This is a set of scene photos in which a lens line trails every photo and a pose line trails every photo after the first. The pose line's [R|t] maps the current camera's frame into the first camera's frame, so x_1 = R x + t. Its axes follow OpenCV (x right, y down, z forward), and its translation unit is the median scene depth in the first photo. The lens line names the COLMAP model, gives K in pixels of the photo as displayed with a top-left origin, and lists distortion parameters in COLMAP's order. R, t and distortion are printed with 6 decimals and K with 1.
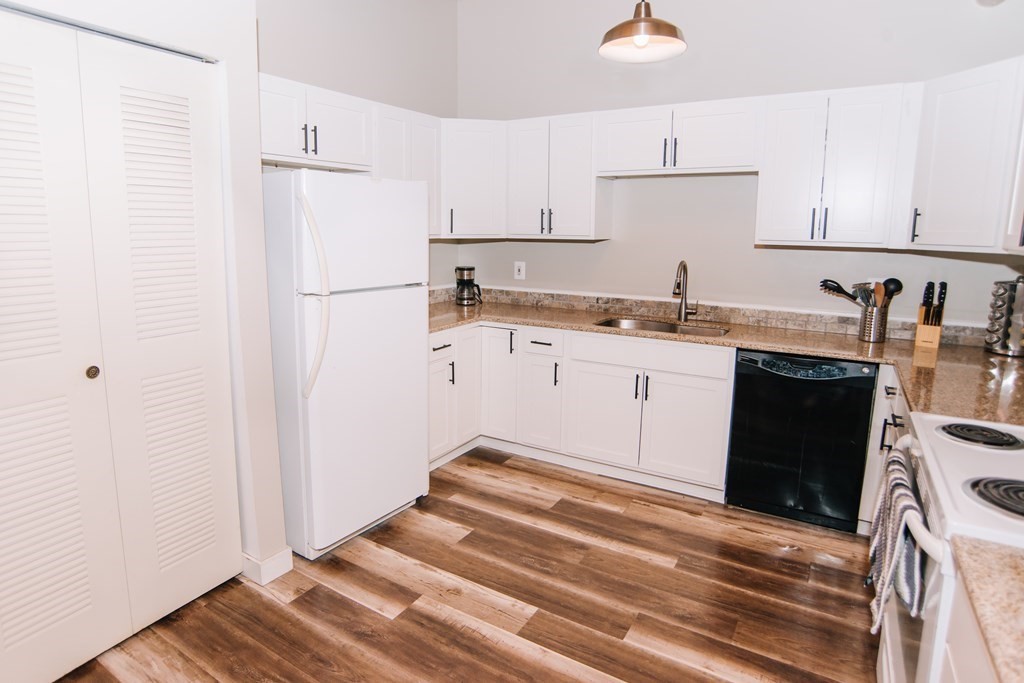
lens RADIAL K [[565.7, 0, 505.8], [0, 565.7, 312.7], [0, 0, 1]] dist [-0.073370, 0.014729]
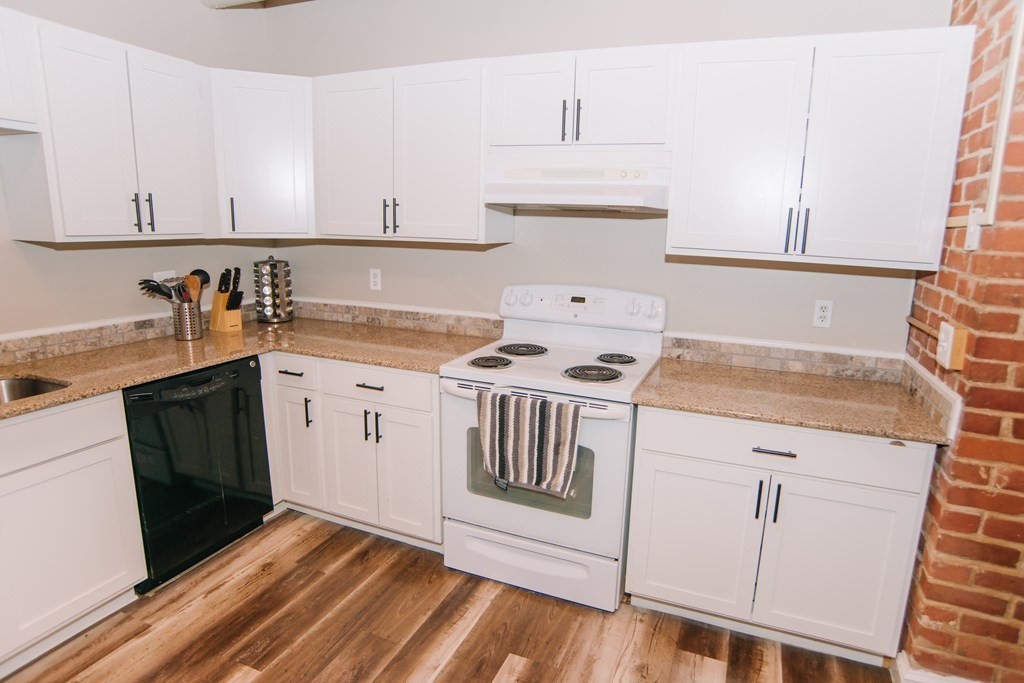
lens RADIAL K [[561.1, 0, 529.2], [0, 561.1, 331.6], [0, 0, 1]] dist [-0.068450, 0.018384]
pose [[-0.165125, -0.203017, 0.965152, -0.336101], [0.123662, 0.966601, 0.224479, -0.101341], [-0.978489, 0.156420, -0.134504, 0.579107]]
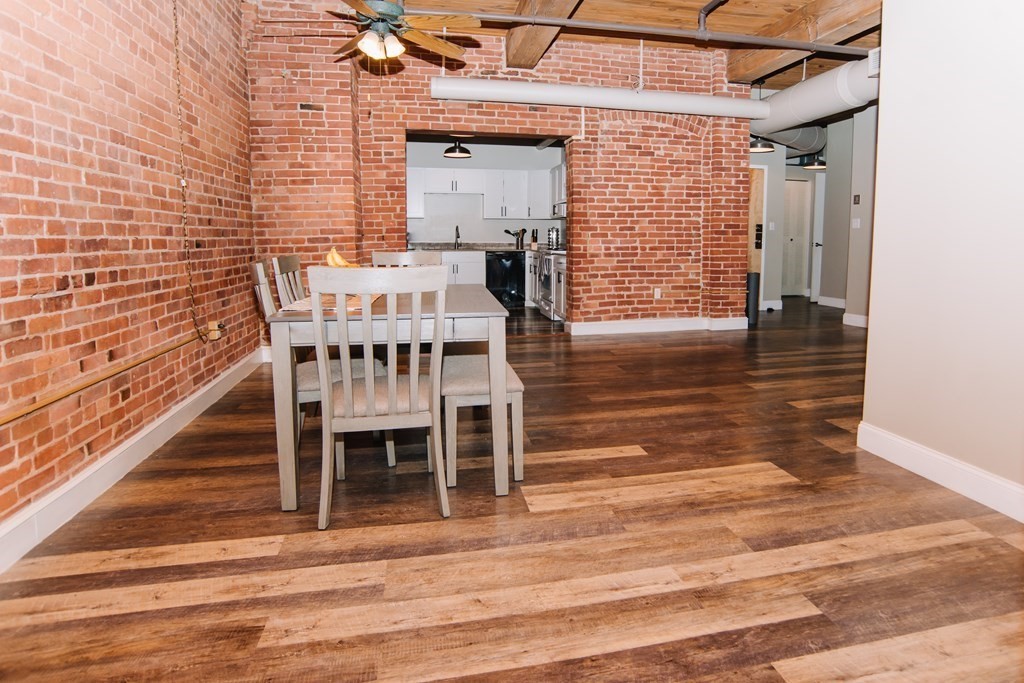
lens RADIAL K [[590.0, 0, 558.1], [0, 590.0, 288.5], [0, 0, 1]] dist [-0.069667, 0.007460]
pose [[0.710674, -0.064613, 0.700548, -1.603143], [0.108342, 0.993946, -0.018234, 0.372805], [-0.695129, 0.088857, 0.713372, -1.585986]]
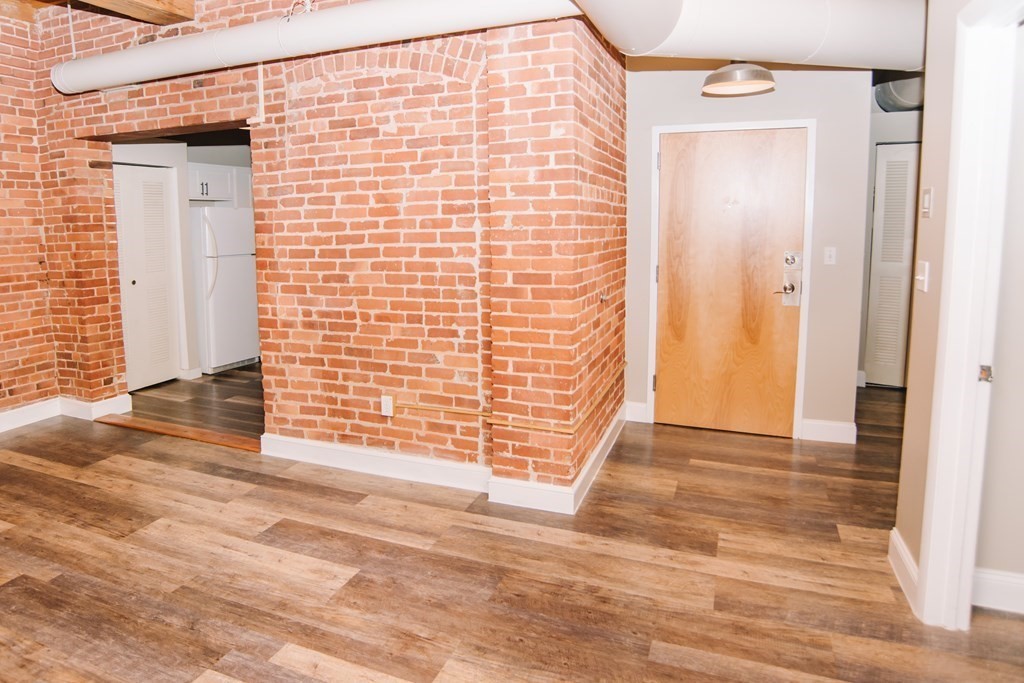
lens RADIAL K [[586.6, 0, 467.4], [0, 586.6, 283.4], [0, 0, 1]] dist [-0.060596, 0.013481]
pose [[0.986200, -0.031781, 0.162476, 0.297215], [0.041316, 0.997595, -0.055645, 0.216792], [-0.160317, 0.061590, 0.985142, -1.400772]]
